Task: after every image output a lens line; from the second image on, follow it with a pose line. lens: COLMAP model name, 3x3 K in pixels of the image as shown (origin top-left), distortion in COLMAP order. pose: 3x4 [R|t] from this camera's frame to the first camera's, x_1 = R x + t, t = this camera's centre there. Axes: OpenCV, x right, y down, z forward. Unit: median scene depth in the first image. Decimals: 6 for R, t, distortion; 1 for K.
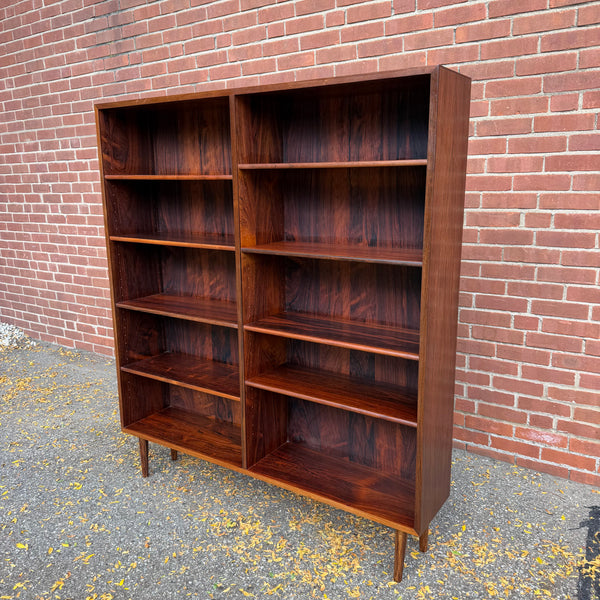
lens RADIAL K [[577.4, 0, 297.3], [0, 577.4, 315.8], [0, 0, 1]] dist [-0.013713, 0.000000]
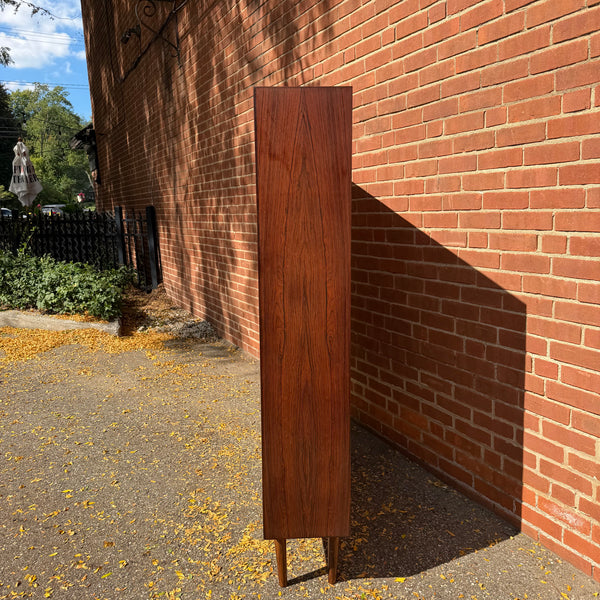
lens RADIAL K [[577.4, 0, 287.9], [0, 577.4, 313.6], [0, 0, 1]] dist [-0.013713, 0.000000]
pose [[0.857352, 0.092468, -0.506357, 0.503957], [-0.116760, 0.993026, -0.016355, -0.009686], [0.501313, 0.073144, 0.862169, 0.105520]]
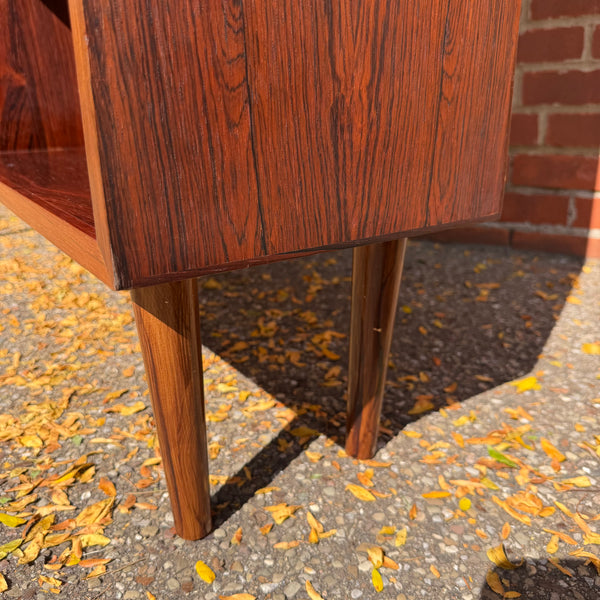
lens RADIAL K [[577.4, 0, 302.0], [0, 577.4, 299.5], [0, 0, 1]] dist [-0.013713, 0.000000]
pose [[0.999849, -0.005602, 0.016432, 0.150166], [0.004111, 0.995987, 0.089398, 0.272357], [-0.016866, -0.089317, 0.995860, 0.660400]]
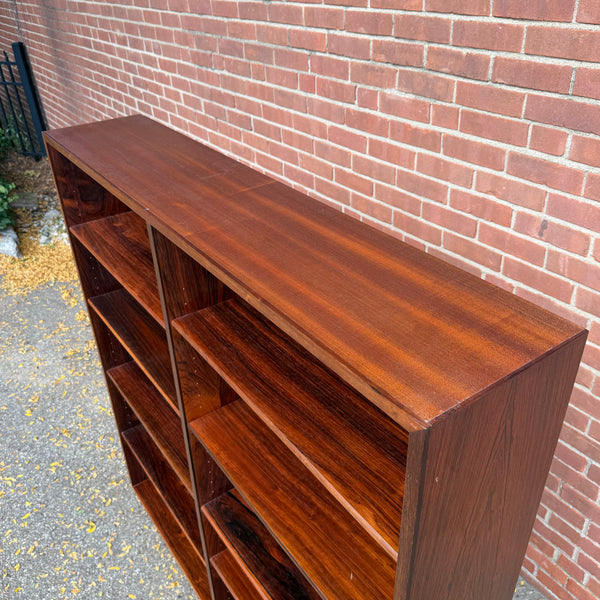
lens RADIAL K [[577.4, 0, 298.9], [0, 577.4, 308.0], [0, 0, 1]] dist [-0.013713, 0.000000]
pose [[0.937391, 0.173443, -0.302020, 0.158615], [-0.065756, 0.939718, 0.335569, -0.388867], [0.342015, -0.294700, 0.892288, 0.411090]]
